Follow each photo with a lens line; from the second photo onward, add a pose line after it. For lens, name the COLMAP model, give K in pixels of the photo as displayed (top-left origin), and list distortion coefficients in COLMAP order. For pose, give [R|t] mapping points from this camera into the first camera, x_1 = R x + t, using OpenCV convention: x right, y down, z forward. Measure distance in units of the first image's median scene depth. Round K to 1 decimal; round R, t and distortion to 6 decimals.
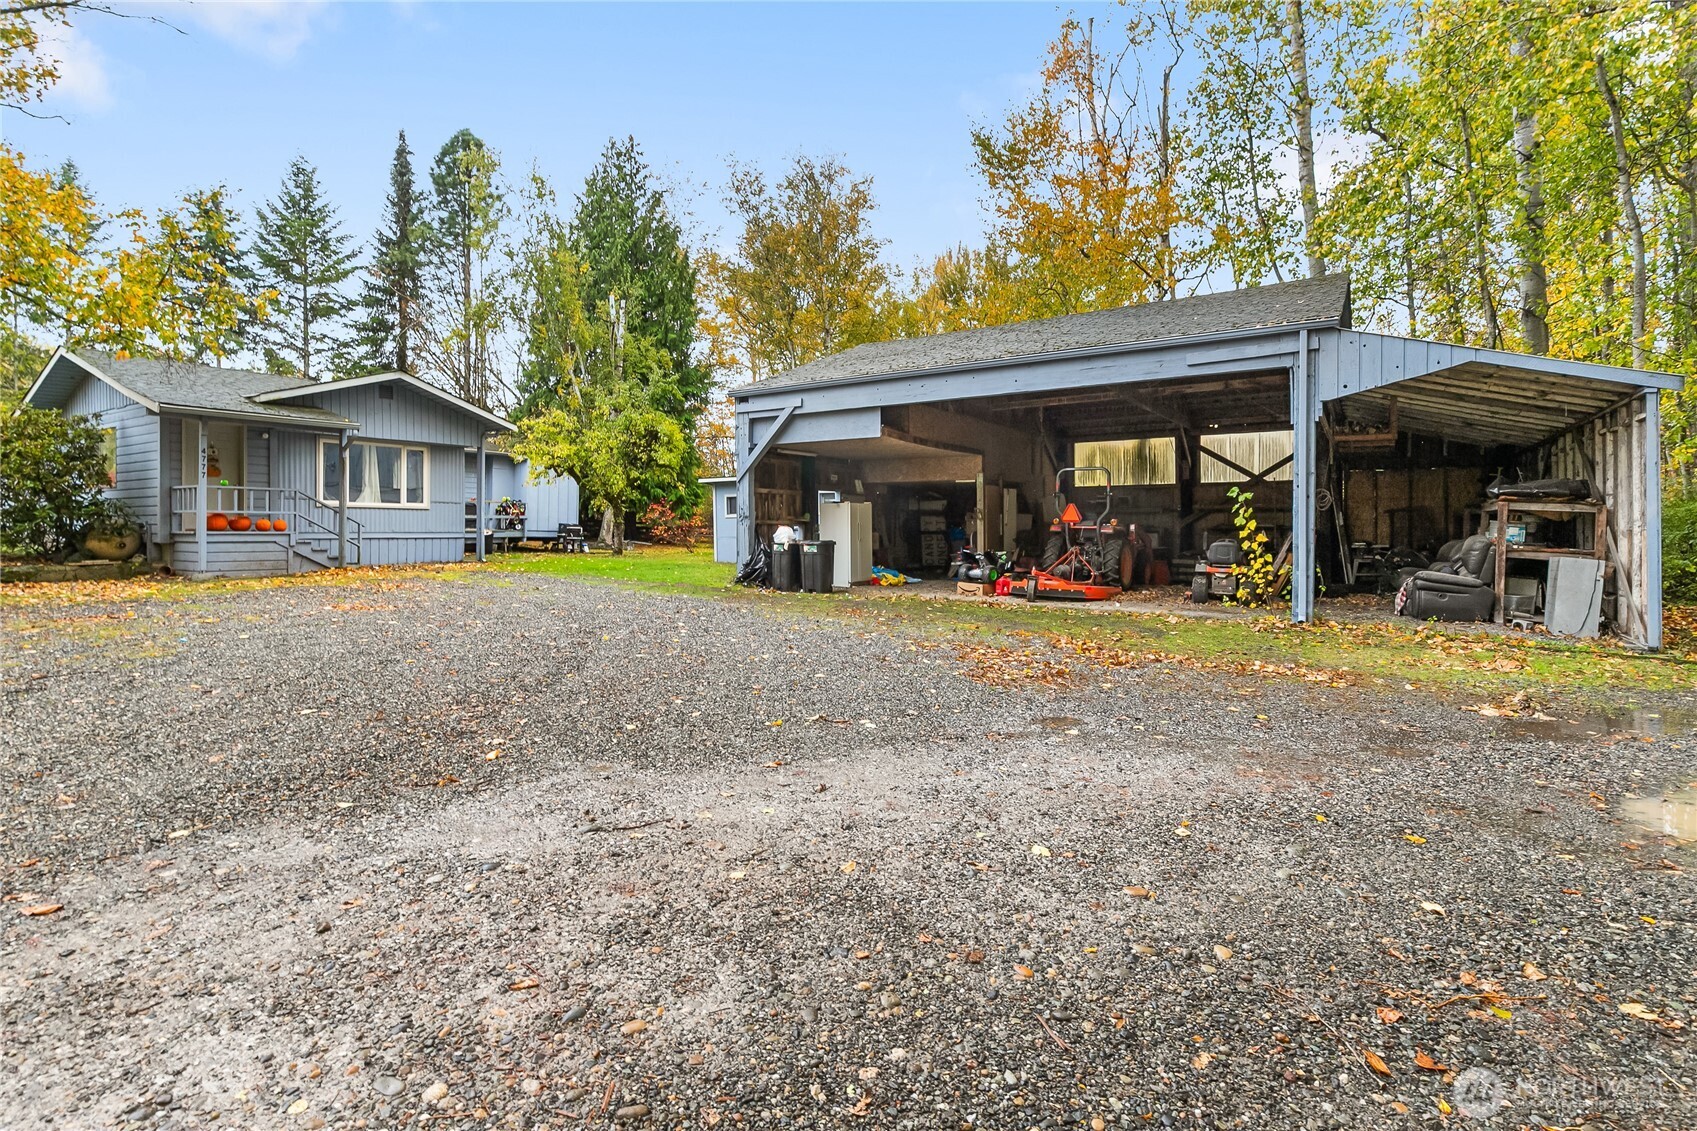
lens RADIAL K [[817.8, 0, 847.8], [0, 817.8, 533.6], [0, 0, 1]] dist [-0.000532, -0.000532]
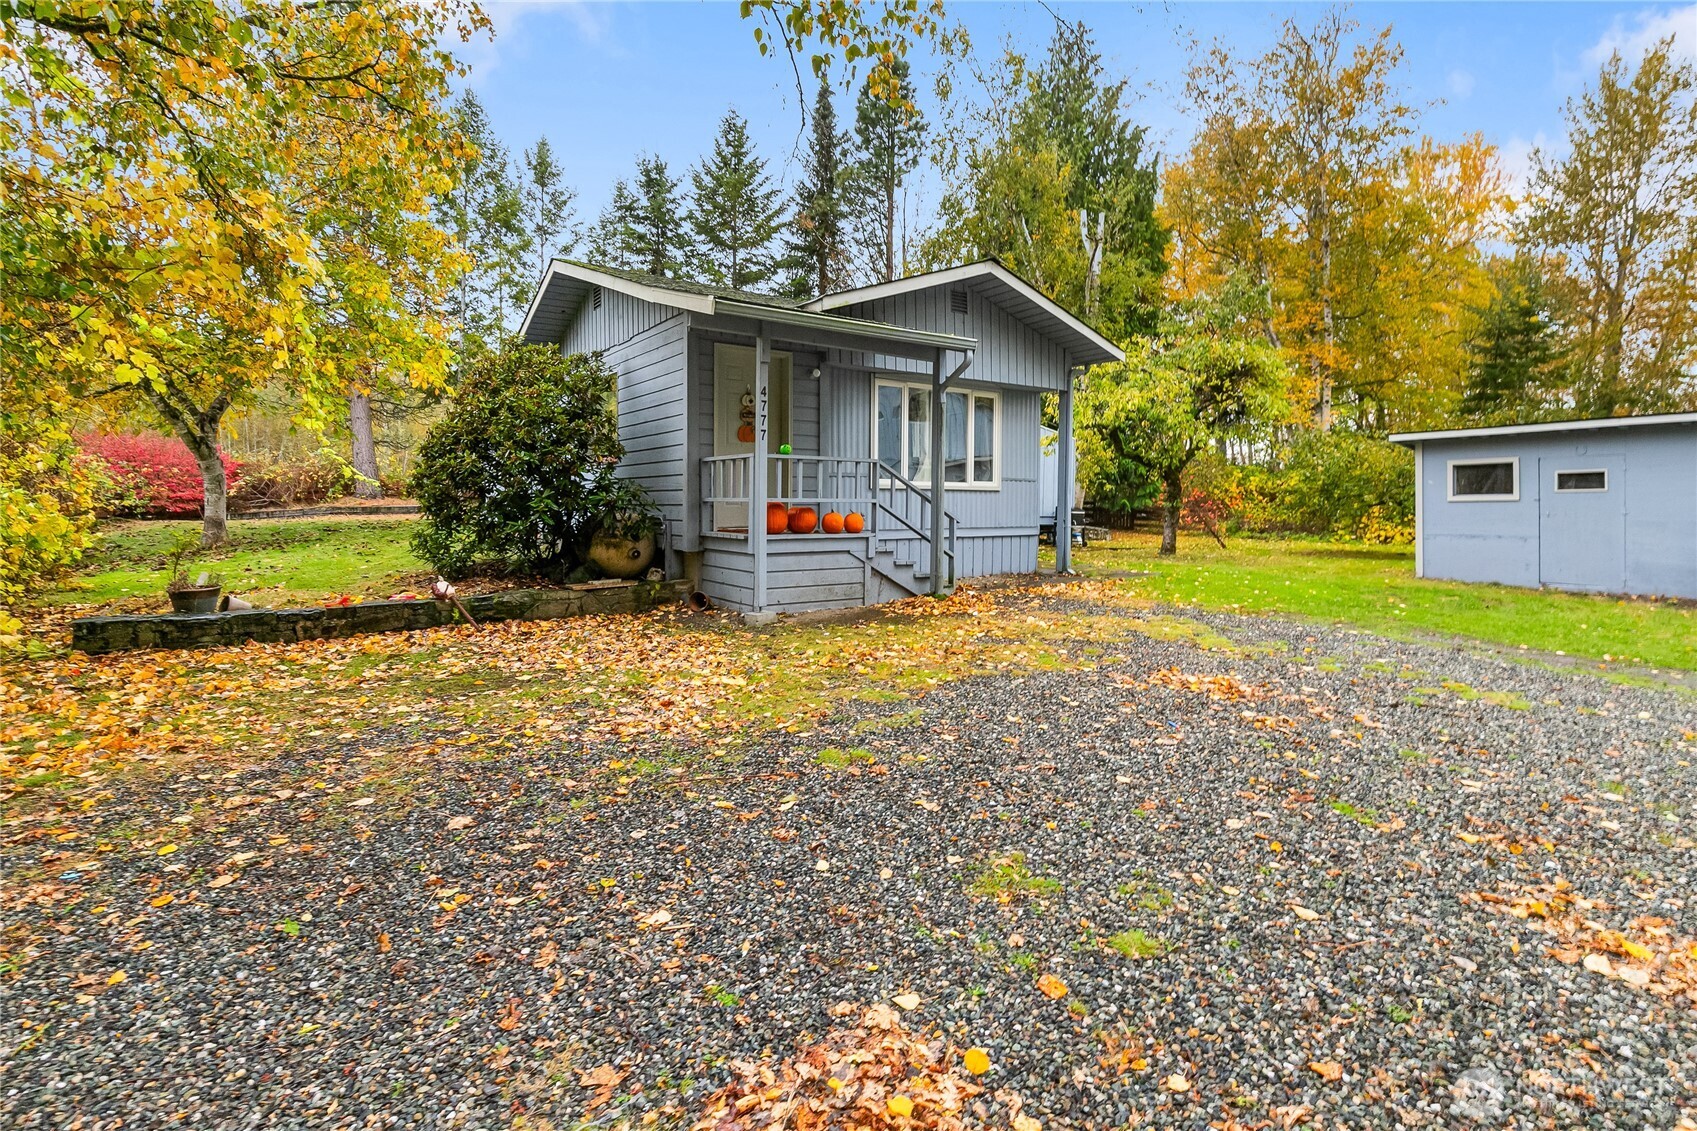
lens RADIAL K [[861.3, 0, 848.9], [0, 861.3, 510.1], [0, 0, 1]] dist [-0.001881, -0.000401]
pose [[0.917801, 0.003887, -0.397021, -0.160154], [-0.003747, 0.999992, 0.001128, -0.006797], [0.397022, 0.000452, 0.917809, 0.155005]]
